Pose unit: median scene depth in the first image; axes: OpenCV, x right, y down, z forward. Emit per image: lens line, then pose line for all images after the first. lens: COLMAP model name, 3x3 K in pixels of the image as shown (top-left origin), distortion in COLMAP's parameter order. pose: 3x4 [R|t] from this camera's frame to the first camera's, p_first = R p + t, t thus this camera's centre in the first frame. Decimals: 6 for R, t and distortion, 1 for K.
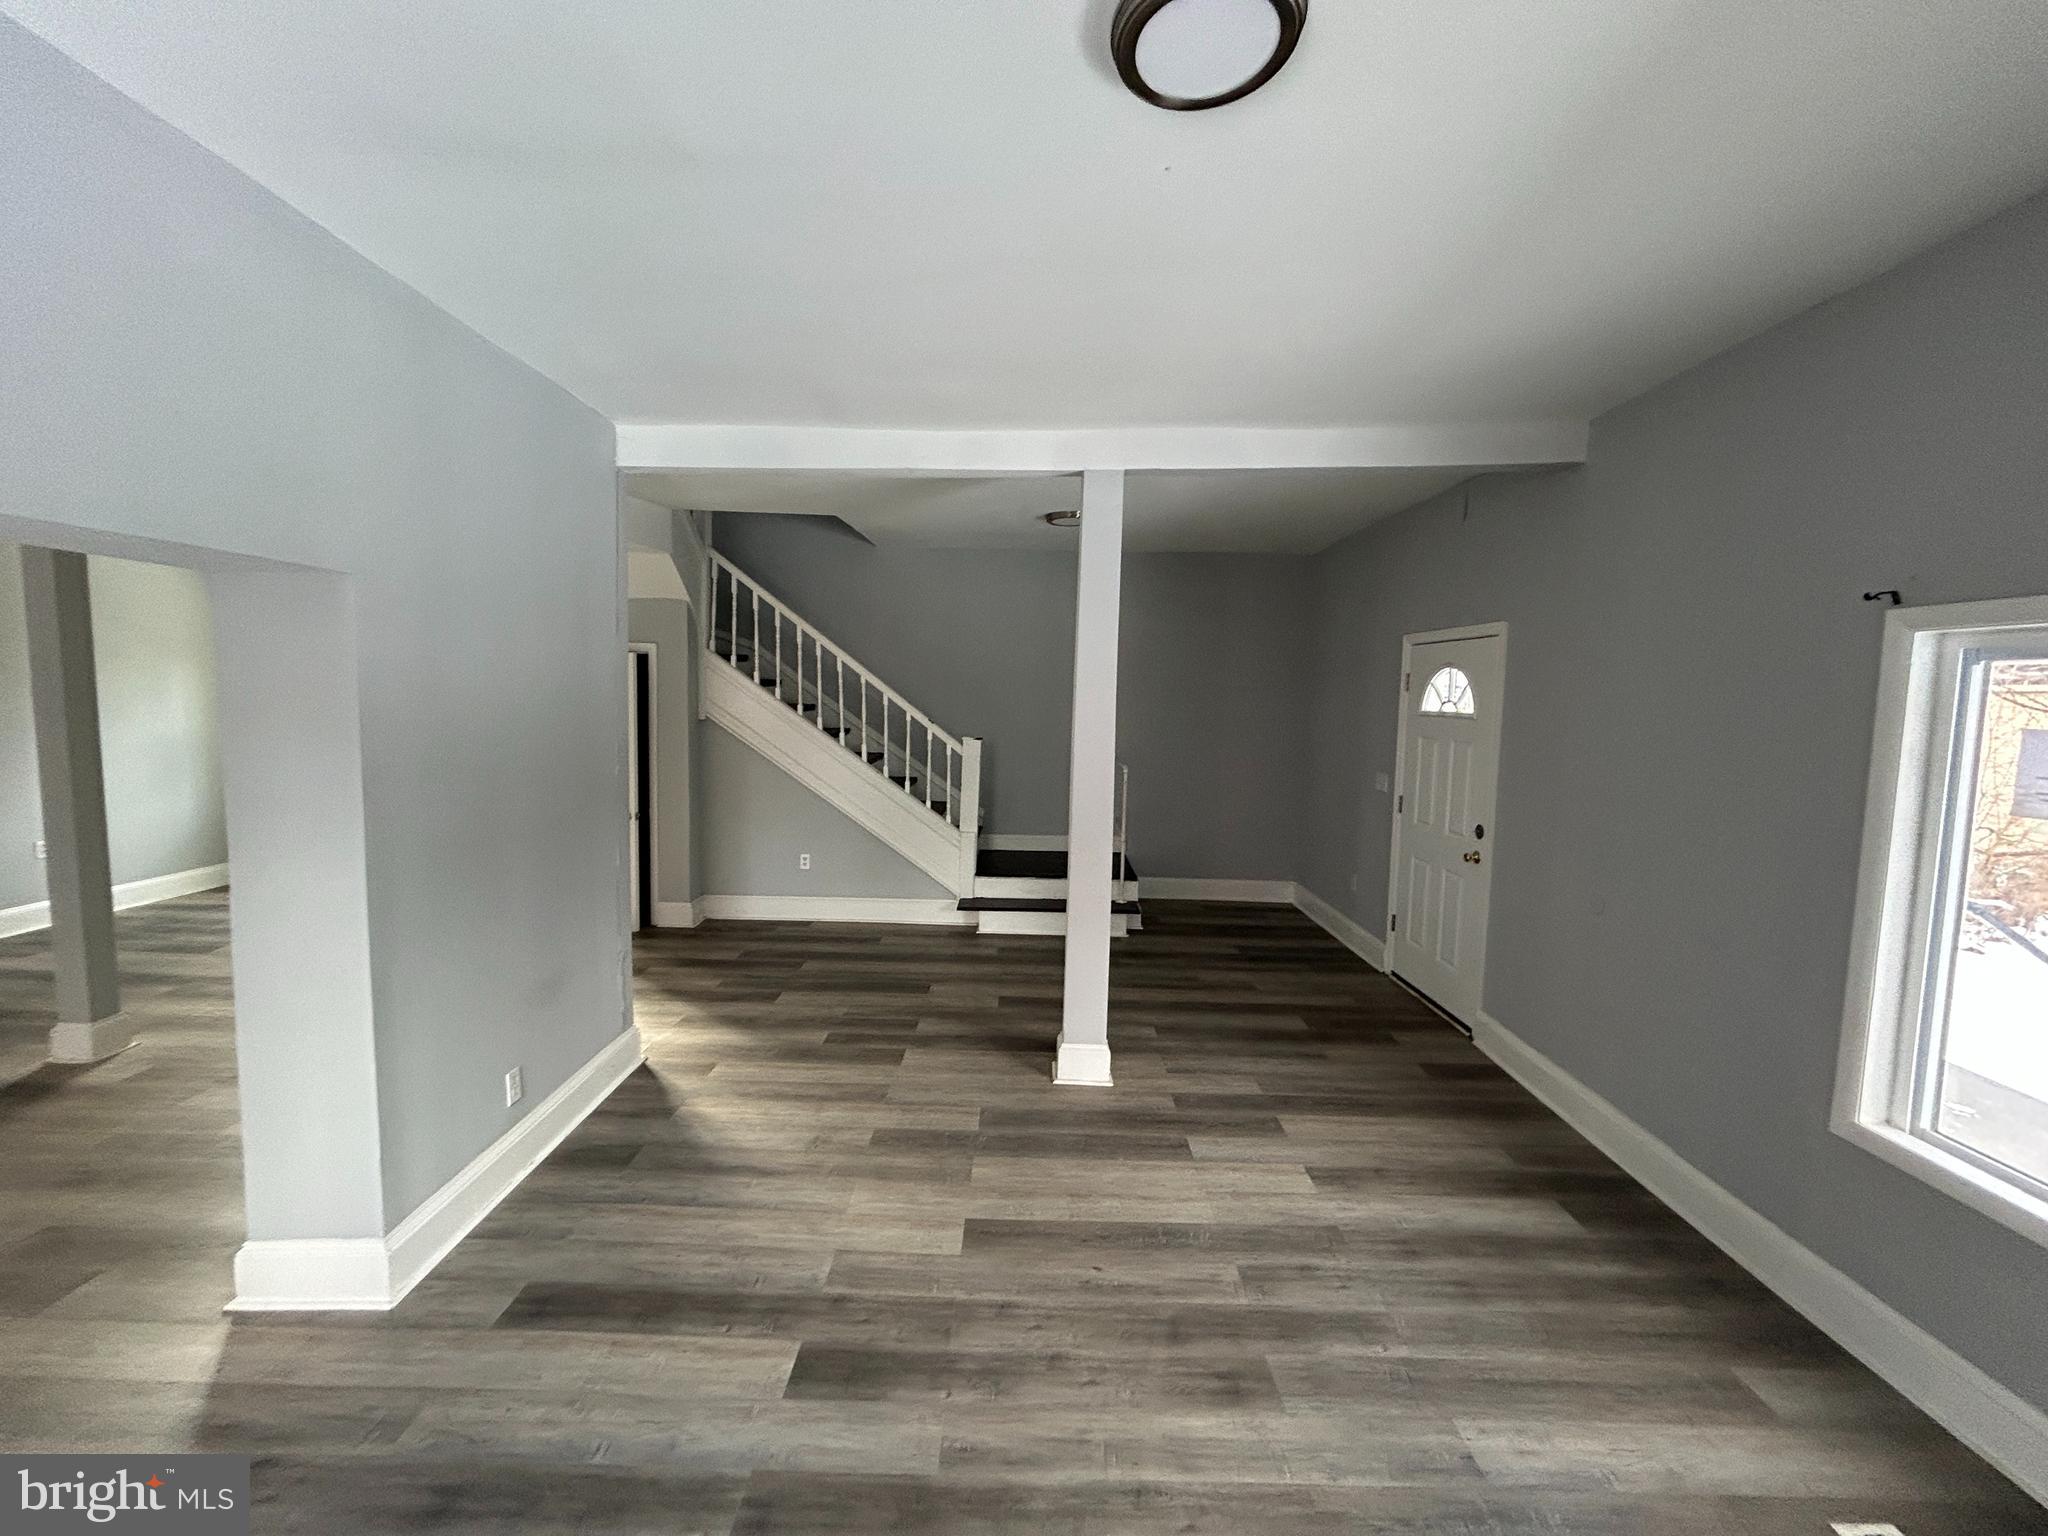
lens RADIAL K [[824.5, 0, 1020.2], [0, 824.5, 760.0], [0, 0, 1]] dist [-0.002774, 0.000190]
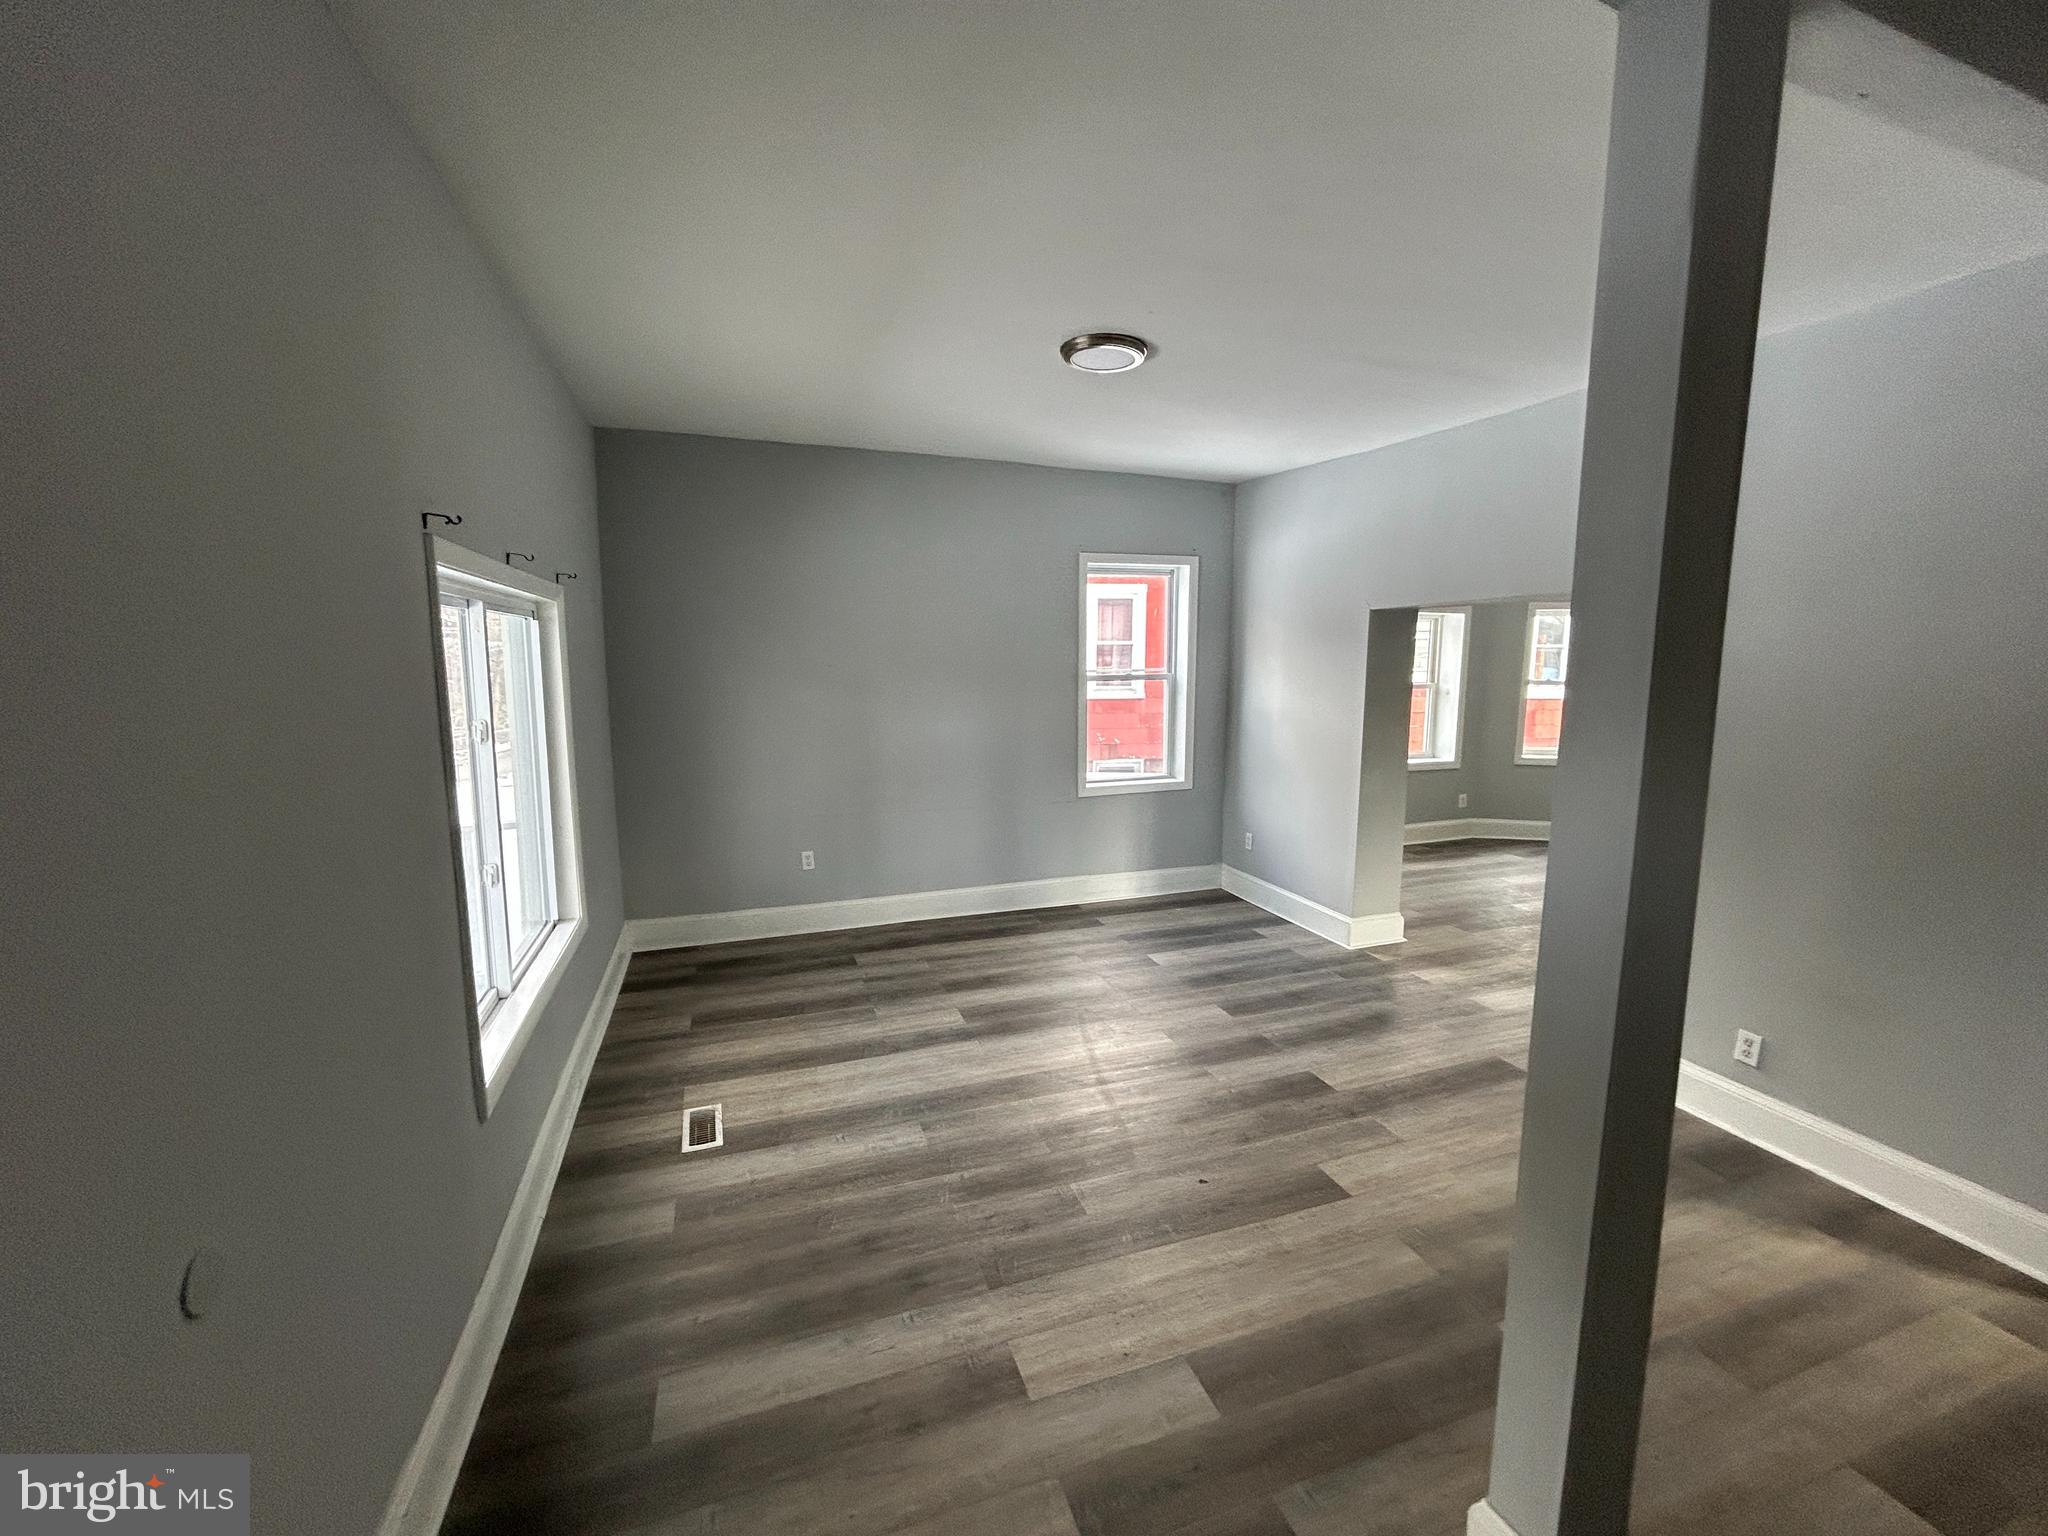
lens RADIAL K [[824.5, 0, 1023.1], [0, 824.5, 761.6], [0, 0, 1]] dist [-0.002774, 0.000190]
pose [[-0.941398, 0.018168, -0.336807, 0.664355], [-0.055296, 0.976725, 0.207243, -0.138565], [0.332733, 0.213723, -0.918483, 1.773779]]
